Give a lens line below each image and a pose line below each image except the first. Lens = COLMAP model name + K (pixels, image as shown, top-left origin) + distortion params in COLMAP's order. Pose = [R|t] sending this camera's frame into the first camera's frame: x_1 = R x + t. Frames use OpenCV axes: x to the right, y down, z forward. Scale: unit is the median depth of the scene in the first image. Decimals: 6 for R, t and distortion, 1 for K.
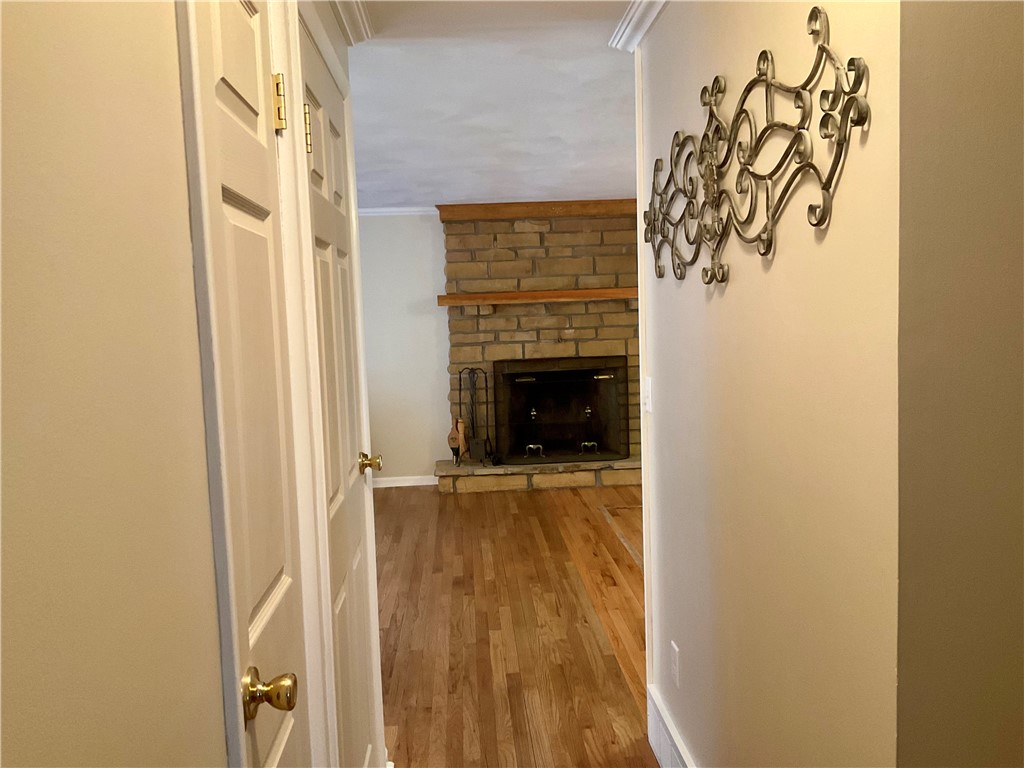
lens RADIAL K [[842.5, 0, 511.4], [0, 842.5, 380.5], [0, 0, 1]] dist [0.081506, -0.140355]
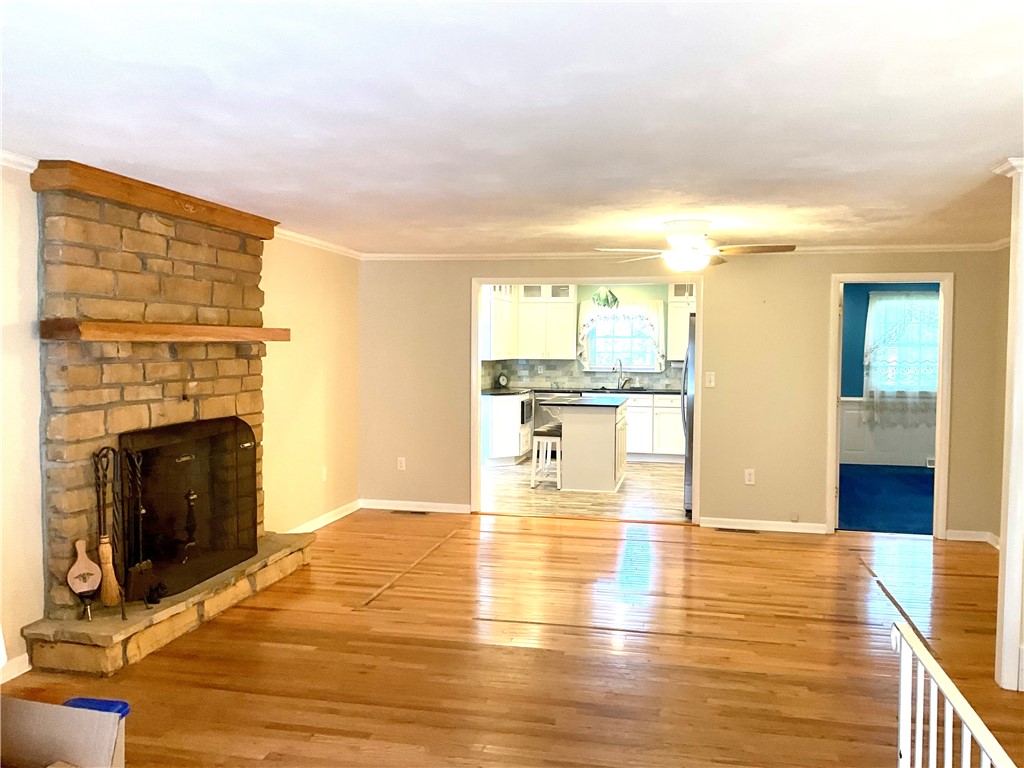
lens RADIAL K [[842.5, 0, 509.9], [0, 842.5, 383.9], [0, 0, 1]] dist [0.081506, -0.140355]
pose [[0.269997, -0.007470, 0.962832, -0.538611], [0.064079, 0.997892, -0.010227, -0.035087], [-0.960726, 0.064458, 0.269907, 0.564746]]
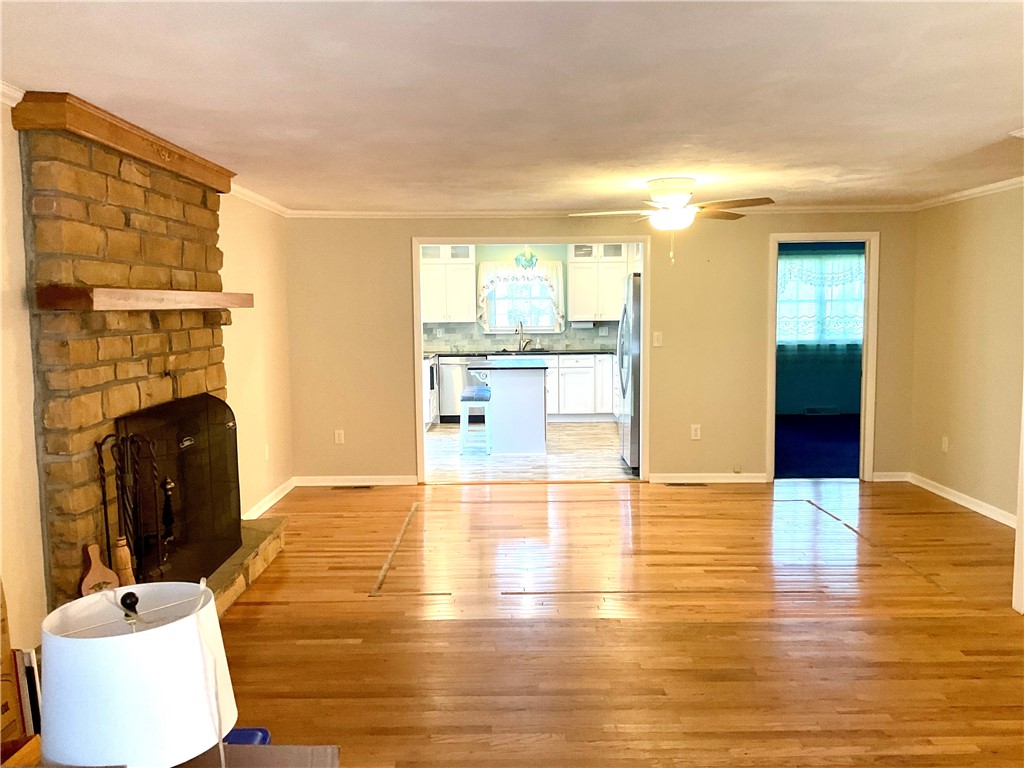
lens RADIAL K [[842.5, 0, 510.5], [0, 842.5, 382.9], [0, 0, 1]] dist [0.081506, -0.140355]
pose [[0.056936, -0.055186, 0.996851, -0.534499], [0.091486, 0.994559, 0.049834, -0.049281], [-0.994177, 0.088361, 0.061675, 0.726517]]
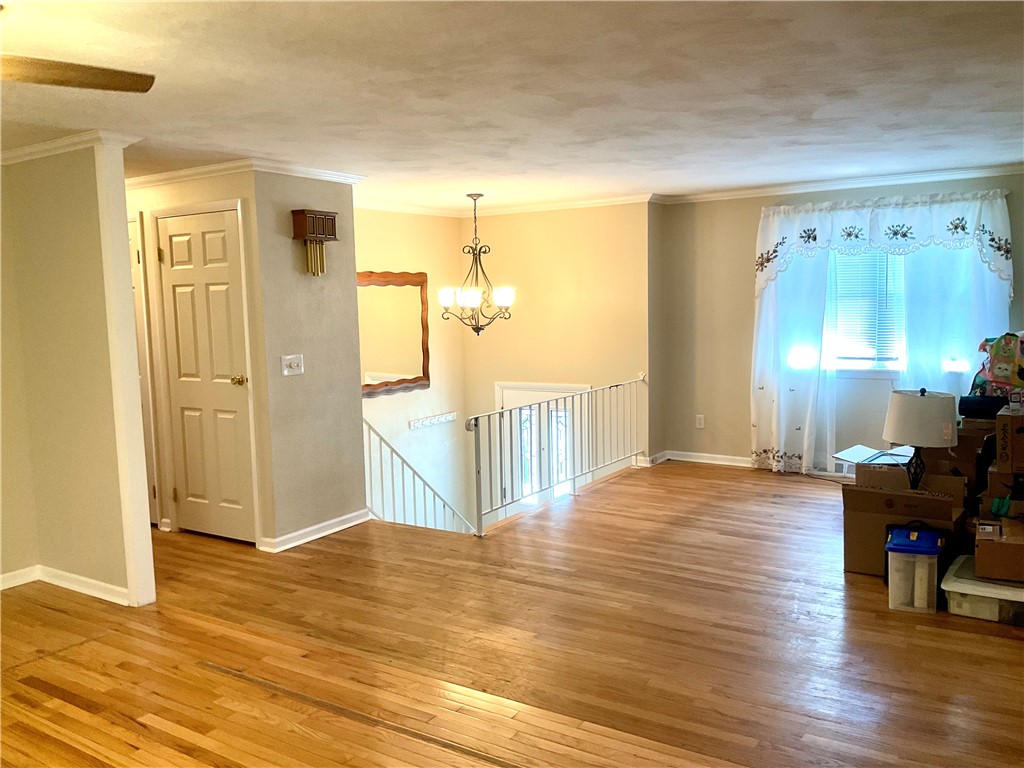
lens RADIAL K [[842.5, 0, 507.7], [0, 842.5, 382.5], [0, 0, 1]] dist [0.081506, -0.140355]
pose [[-0.598502, 0.130351, -0.790446, 0.388995], [-0.018582, 0.984149, 0.176365, -0.100283], [0.800906, 0.120243, -0.586593, 0.978495]]
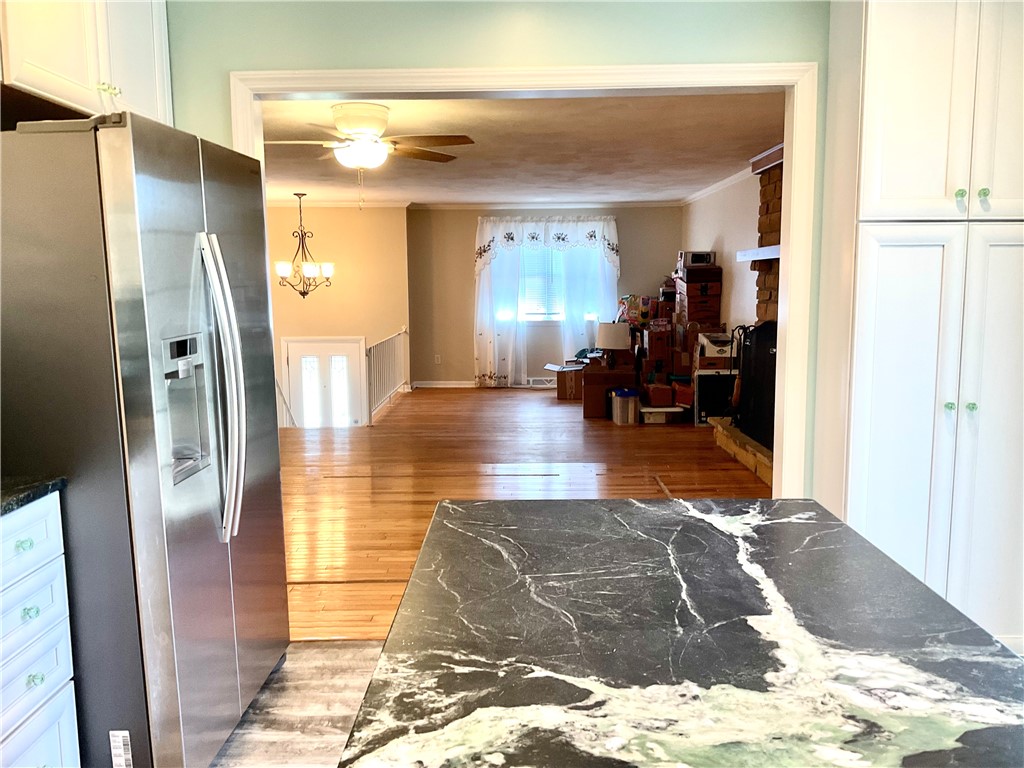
lens RADIAL K [[842.5, 0, 508.4], [0, 842.5, 390.3], [0, 0, 1]] dist [0.081506, -0.140355]
pose [[-0.073387, 0.166699, -0.983273, 0.946595], [-0.070170, 0.982625, 0.171826, -0.090025], [0.994832, 0.081606, -0.060415, 0.780675]]
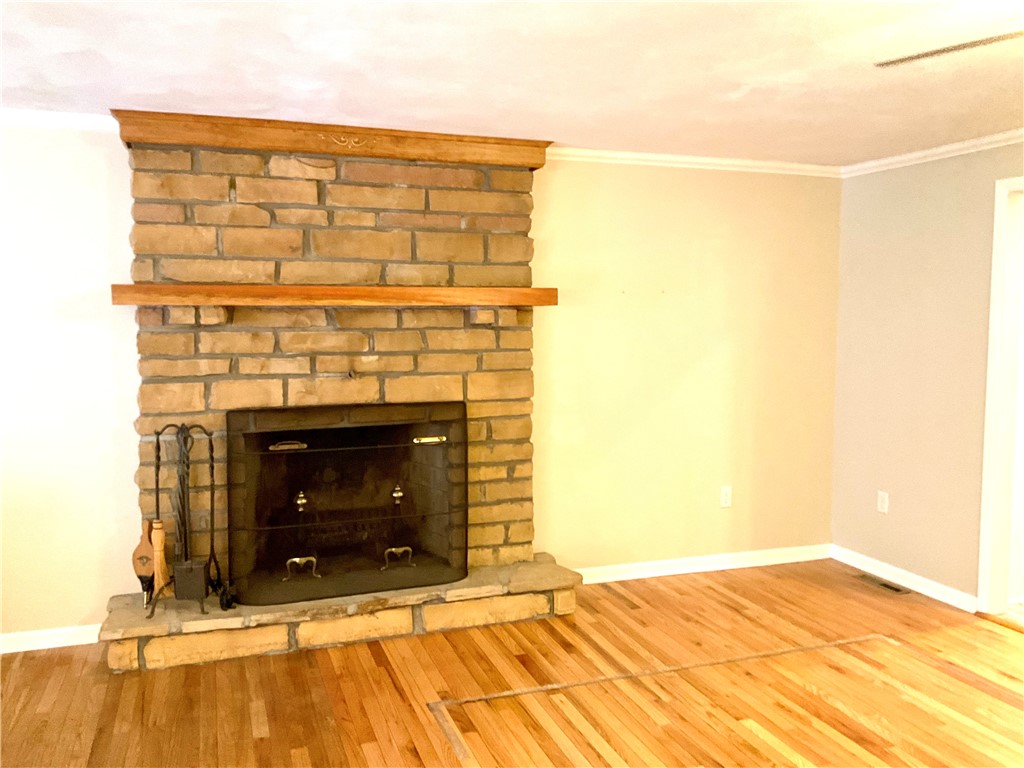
lens RADIAL K [[842.5, 0, 511.8], [0, 842.5, 383.3], [0, 0, 1]] dist [0.081506, -0.140355]
pose [[0.961366, 0.013038, 0.274963, 0.004639], [-0.010272, 0.999881, -0.011497, -0.036367], [-0.275080, 0.008228, 0.961386, 0.426103]]
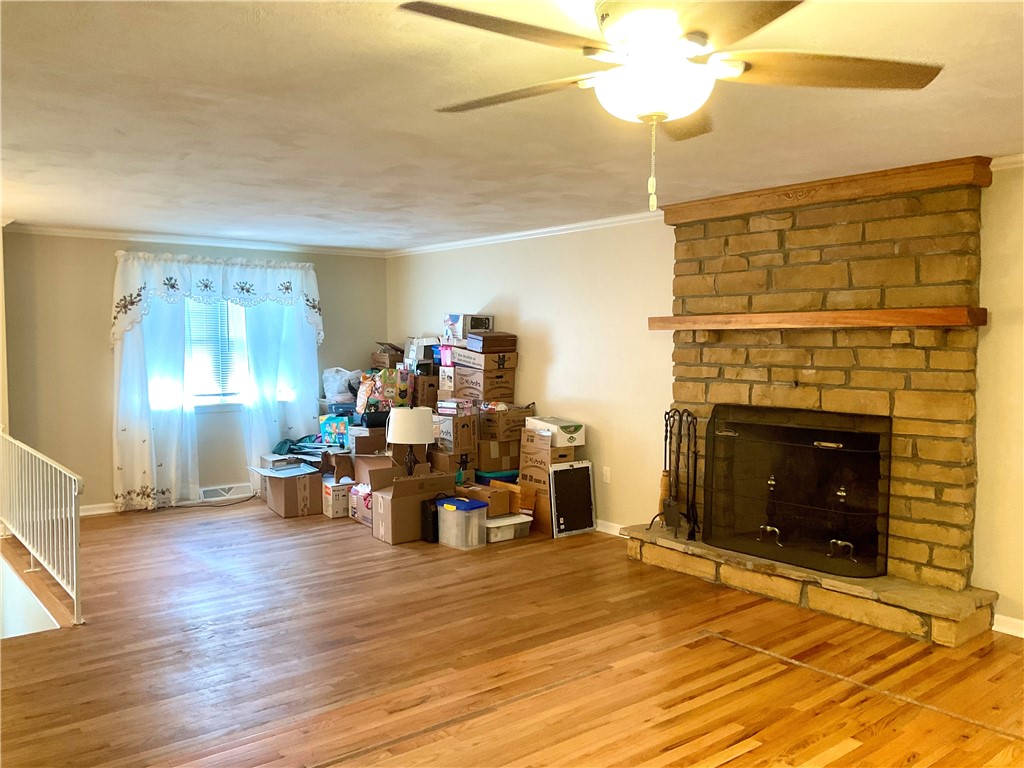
lens RADIAL K [[842.5, 0, 509.9], [0, 842.5, 384.5], [0, 0, 1]] dist [0.081506, -0.140355]
pose [[0.578174, 0.082594, -0.811722, 0.492576], [-0.087280, 0.995416, 0.039117, -0.054501], [0.811231, 0.048231, 0.582733, 0.405623]]
